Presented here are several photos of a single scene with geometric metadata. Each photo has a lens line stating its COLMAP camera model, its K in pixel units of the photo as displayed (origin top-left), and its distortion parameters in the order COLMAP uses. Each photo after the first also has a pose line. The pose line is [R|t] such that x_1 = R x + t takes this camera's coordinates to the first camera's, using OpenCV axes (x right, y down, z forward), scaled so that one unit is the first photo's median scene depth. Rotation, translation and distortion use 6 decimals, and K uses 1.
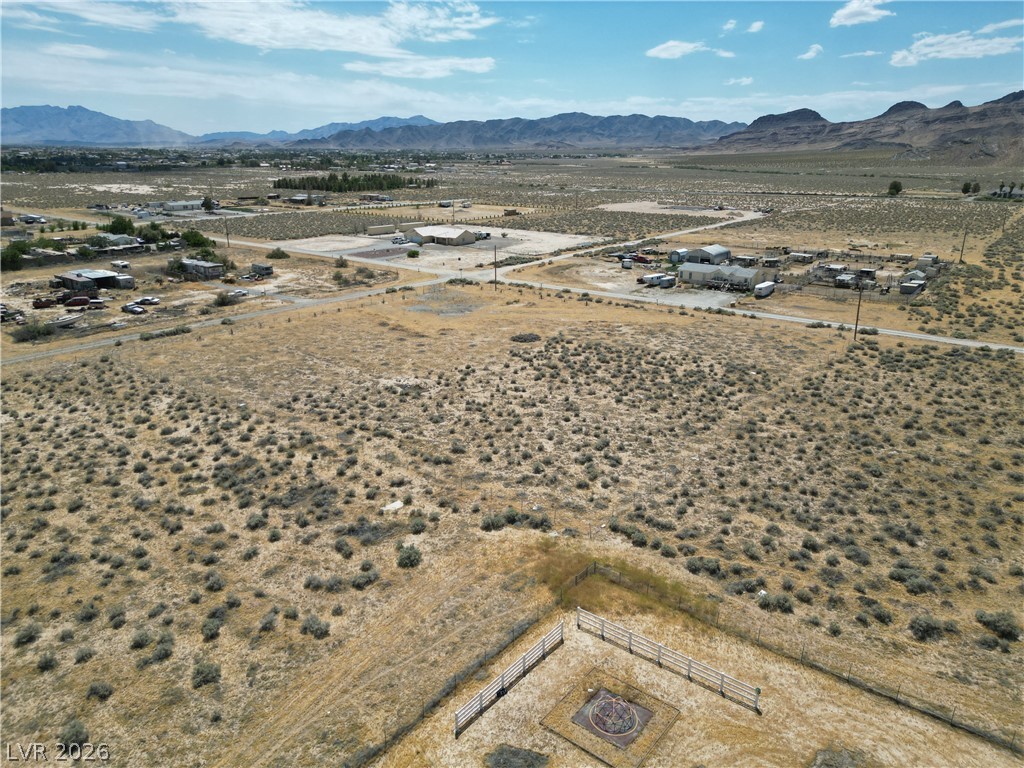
lens RADIAL K [[722.3, 0, 505.6], [0, 722.3, 379.9], [0, 0, 1]] dist [0.058816, -0.054751]
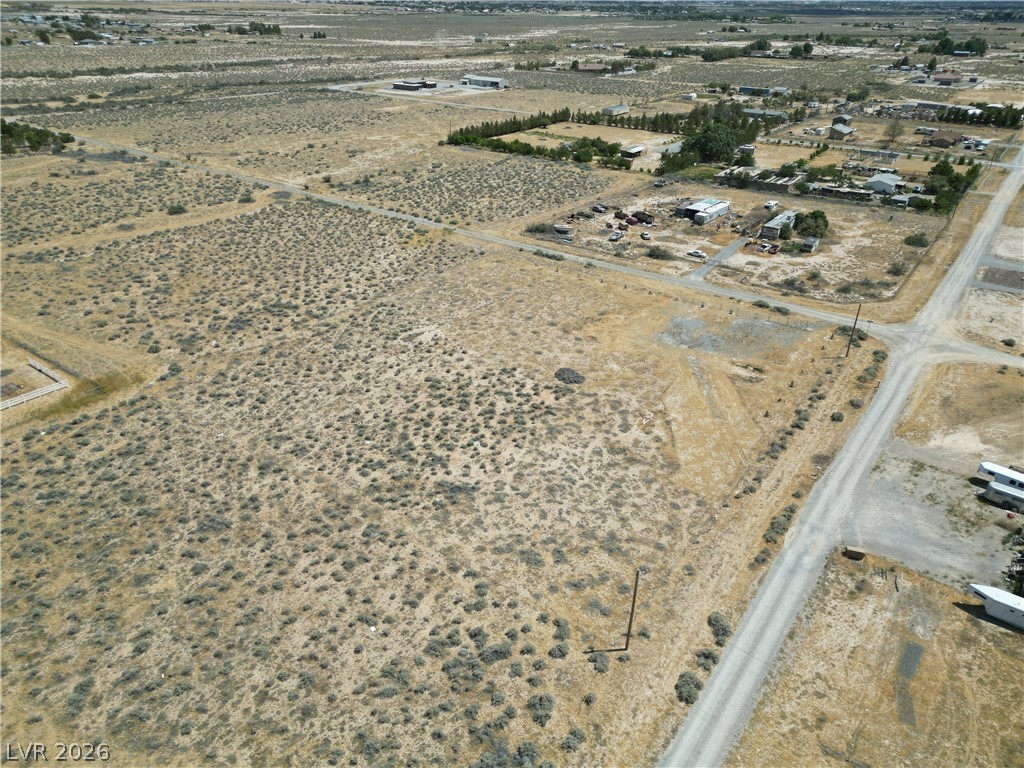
lens RADIAL K [[710.8, 0, 521.0], [0, 710.8, 382.3], [0, 0, 1]] dist [0.068134, -0.059956]
pose [[0.052865, 0.472020, -0.880001, 1.297818], [-0.319355, 0.842946, 0.432960, -0.662547], [0.946159, 0.258145, 0.195304, 1.149598]]
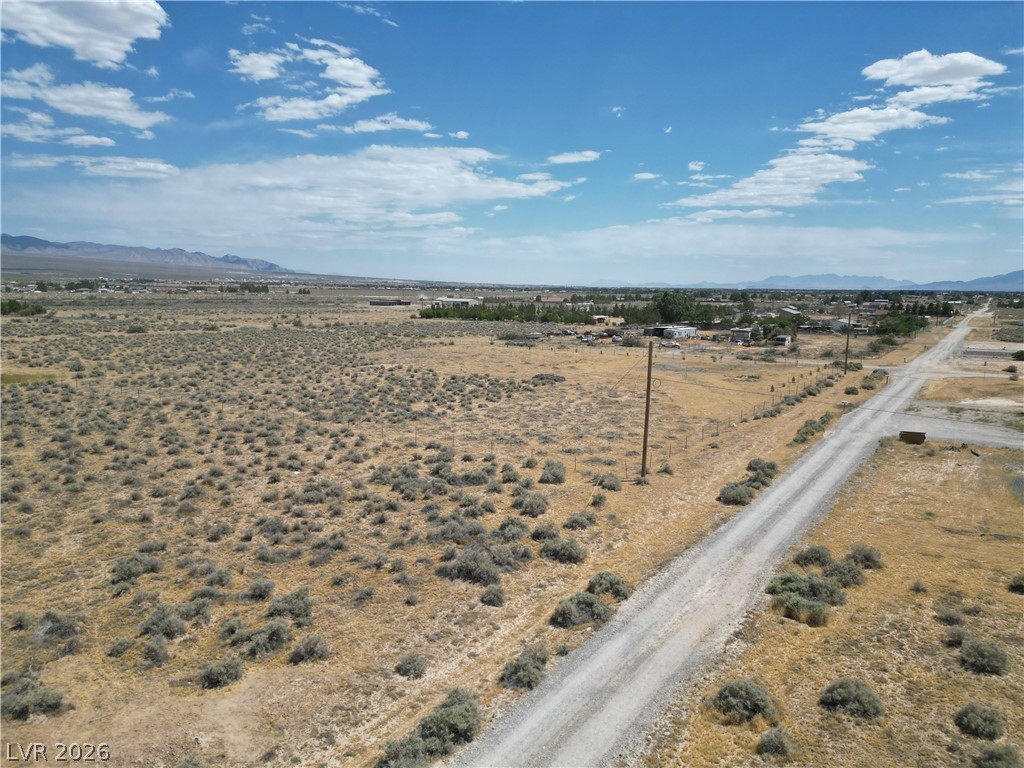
lens RADIAL K [[710.8, 0, 521.0], [0, 710.8, 382.3], [0, 0, 1]] dist [0.068134, -0.059956]
pose [[0.098248, 0.131760, -0.986401, 1.298271], [-0.316021, 0.944022, 0.094623, -0.185974], [0.943652, 0.302426, 0.134387, 1.300642]]
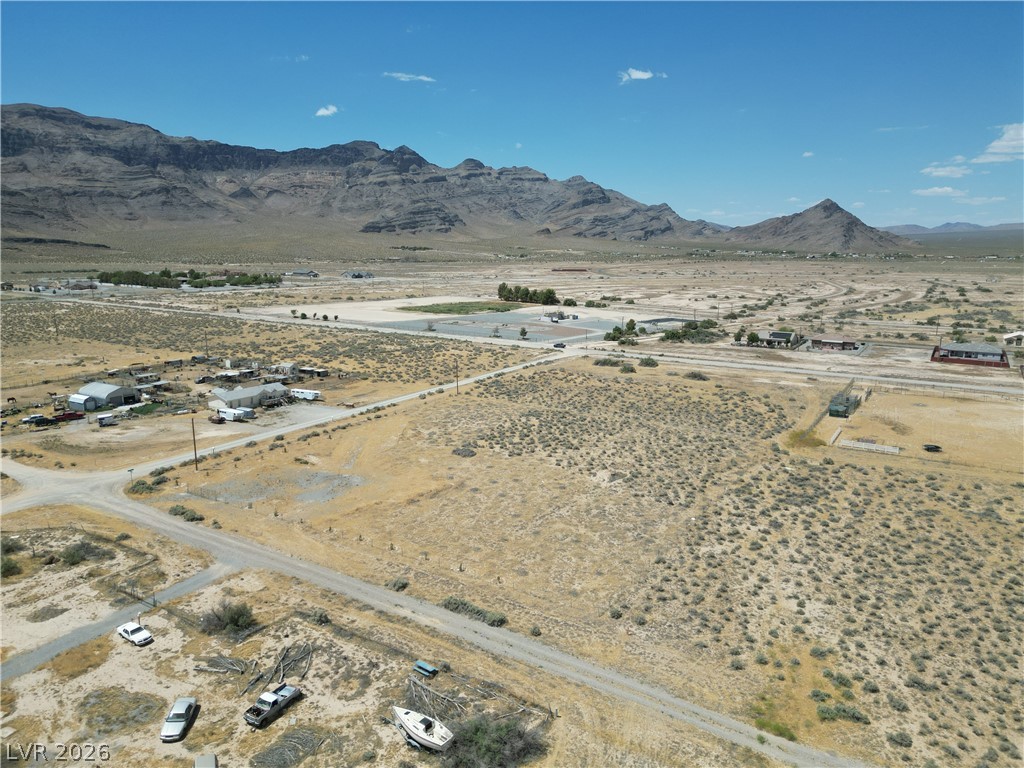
lens RADIAL K [[719.4, 0, 512.0], [0, 719.4, 384.0], [0, 0, 1]] dist [0.064705, -0.060582]
pose [[-0.116400, -0.196429, 0.973585, -1.643494], [0.293595, 0.929636, 0.222663, -0.600592], [-0.948817, 0.311758, -0.050539, 1.441782]]
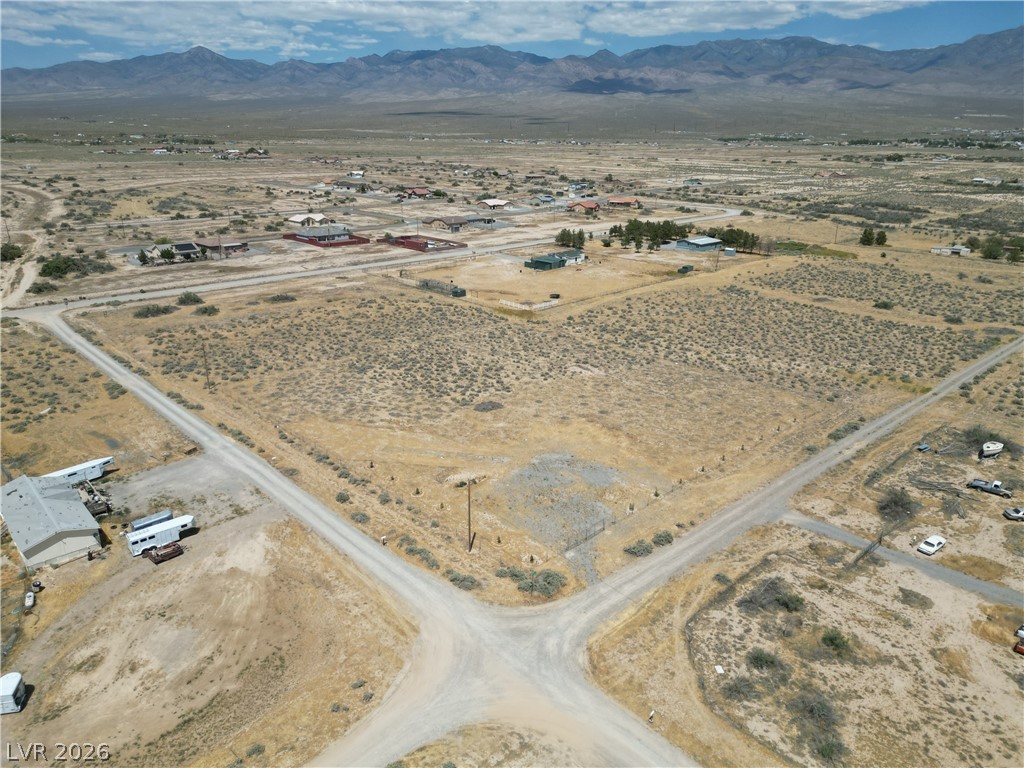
lens RADIAL K [[725.6, 0, 512.0], [0, 725.6, 384.0], [0, 0, 1]] dist [0.063829, -0.057321]
pose [[-0.990639, -0.053015, 0.125795, -0.216617], [0.033725, 0.797898, 0.601848, -1.126002], [-0.132279, 0.600456, -0.788641, 2.786707]]
